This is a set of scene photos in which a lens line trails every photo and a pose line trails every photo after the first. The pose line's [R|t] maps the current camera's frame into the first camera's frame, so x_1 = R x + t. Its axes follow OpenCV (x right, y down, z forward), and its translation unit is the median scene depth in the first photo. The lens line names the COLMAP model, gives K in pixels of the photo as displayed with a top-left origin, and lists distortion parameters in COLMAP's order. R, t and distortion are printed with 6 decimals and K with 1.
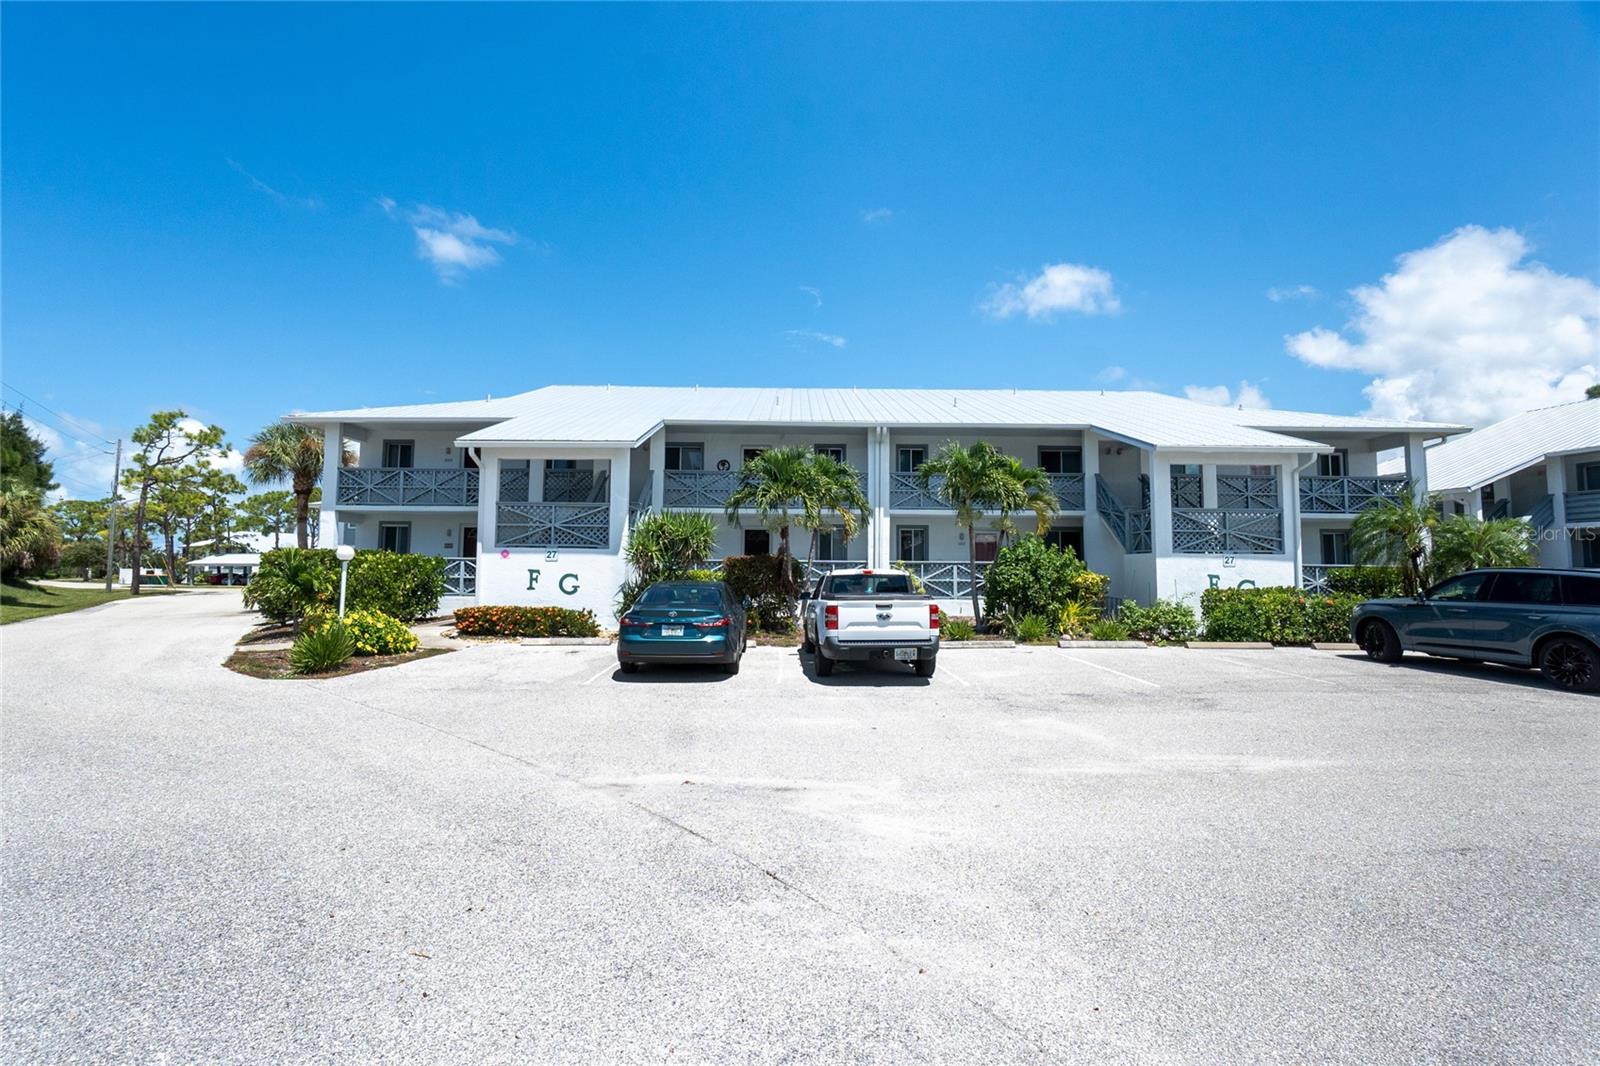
lens RADIAL K [[695.6, 0, 796.7], [0, 695.6, 527.2], [0, 0, 1]] dist [-0.003323, -0.000212]
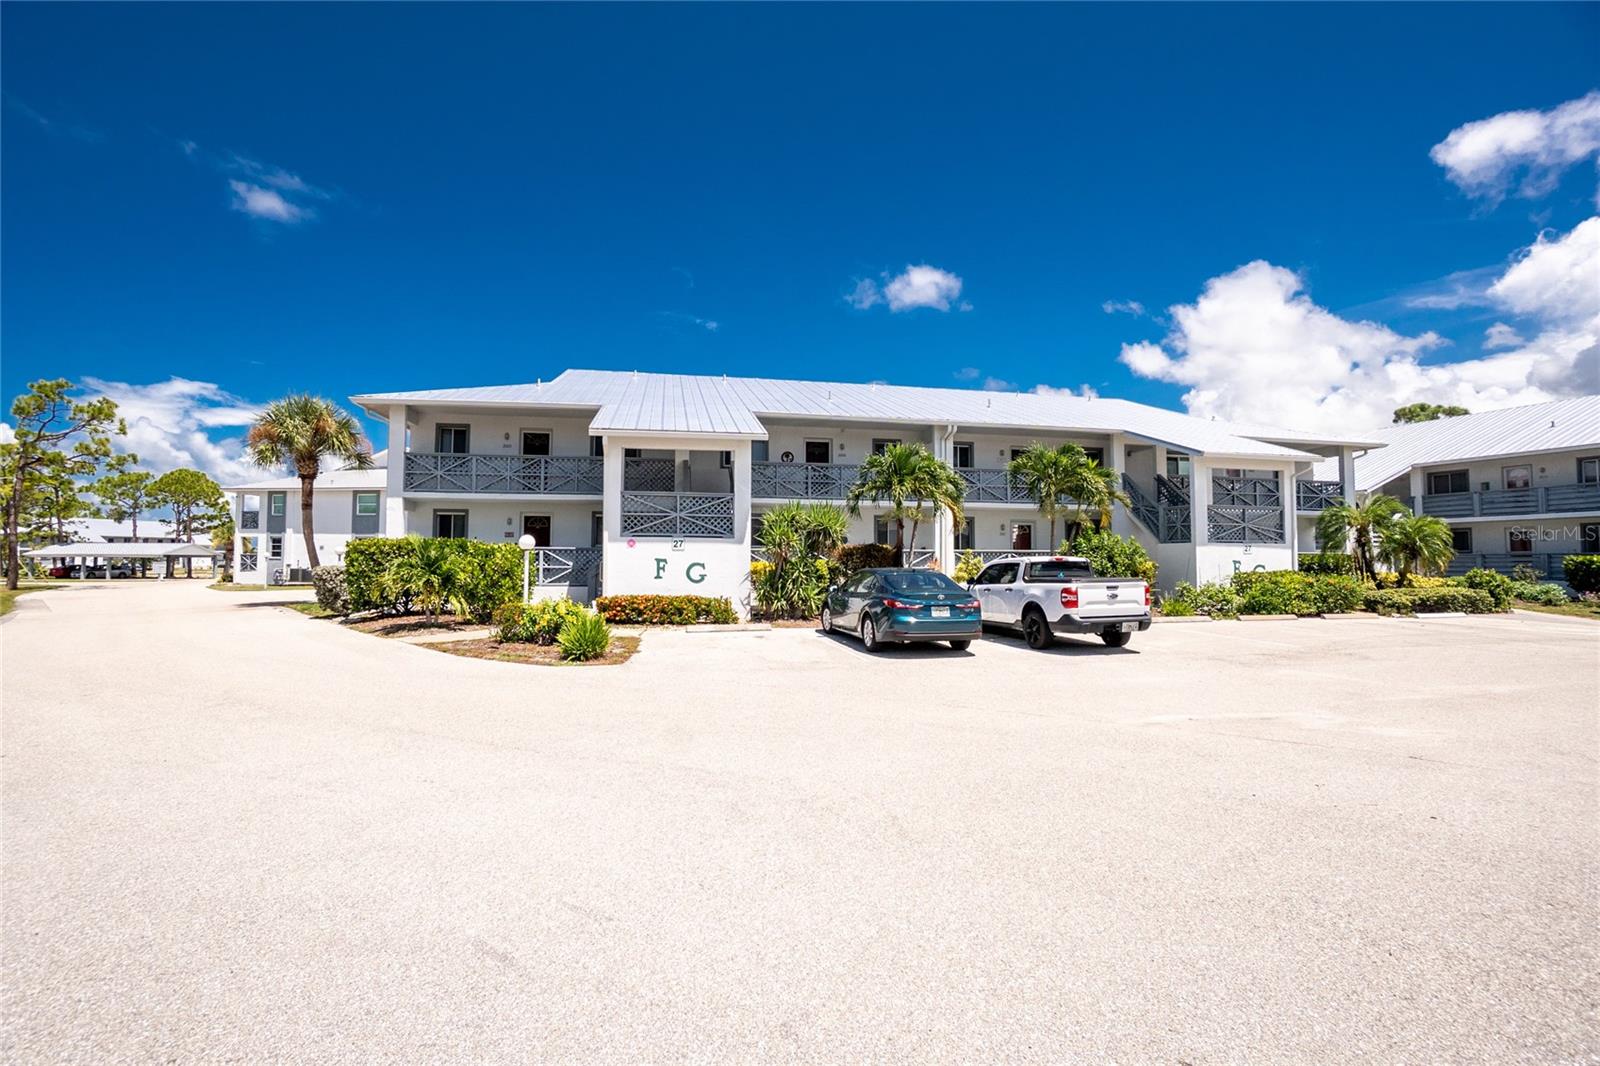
lens RADIAL K [[702.1, 0, 800.0], [0, 702.1, 533.0], [0, 0, 1]] dist [-0.035309, -0.000049]
pose [[0.982652, 0.002958, 0.185437, -0.367572], [-0.007304, 0.999714, 0.022759, -0.001031], [-0.185317, -0.023718, 0.982392, -0.037083]]
